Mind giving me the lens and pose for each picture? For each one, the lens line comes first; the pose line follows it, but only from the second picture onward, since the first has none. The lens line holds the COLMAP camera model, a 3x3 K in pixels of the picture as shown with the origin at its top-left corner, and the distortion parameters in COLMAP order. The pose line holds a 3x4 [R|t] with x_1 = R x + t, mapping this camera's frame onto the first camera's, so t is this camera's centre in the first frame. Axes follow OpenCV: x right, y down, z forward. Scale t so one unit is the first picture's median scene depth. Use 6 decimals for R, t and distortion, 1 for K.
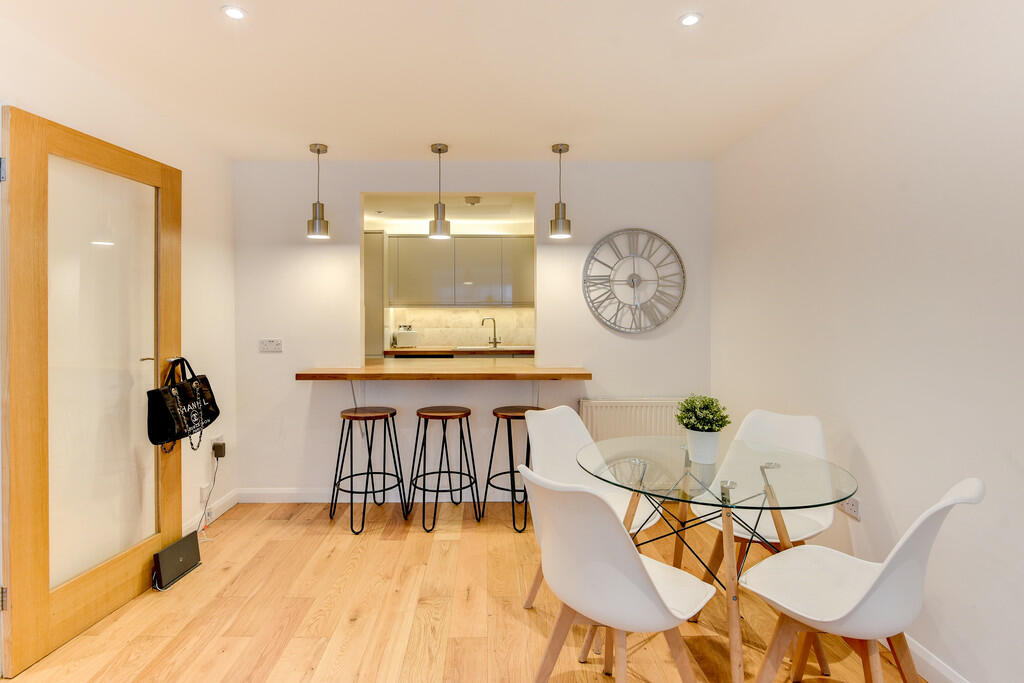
lens RADIAL K [[556.9, 0, 487.9], [0, 556.9, 320.2], [0, 0, 1]] dist [-0.000641, -0.000206]
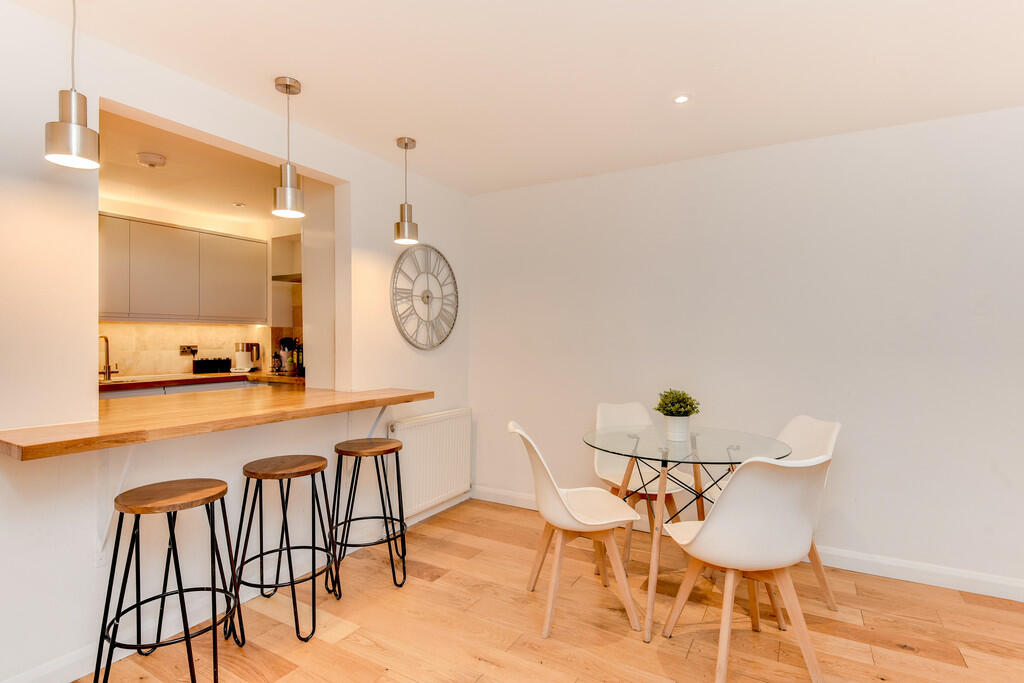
lens RADIAL K [[495.7, 0, 512.0], [0, 495.7, 341.5], [0, 0, 1]] dist [-0.029305, 0.000027]
pose [[0.533874, 0.002758, 0.845560, -0.411673], [0.004707, 0.999969, -0.006234, 0.015369], [-0.845551, 0.007309, 0.533844, 0.398046]]
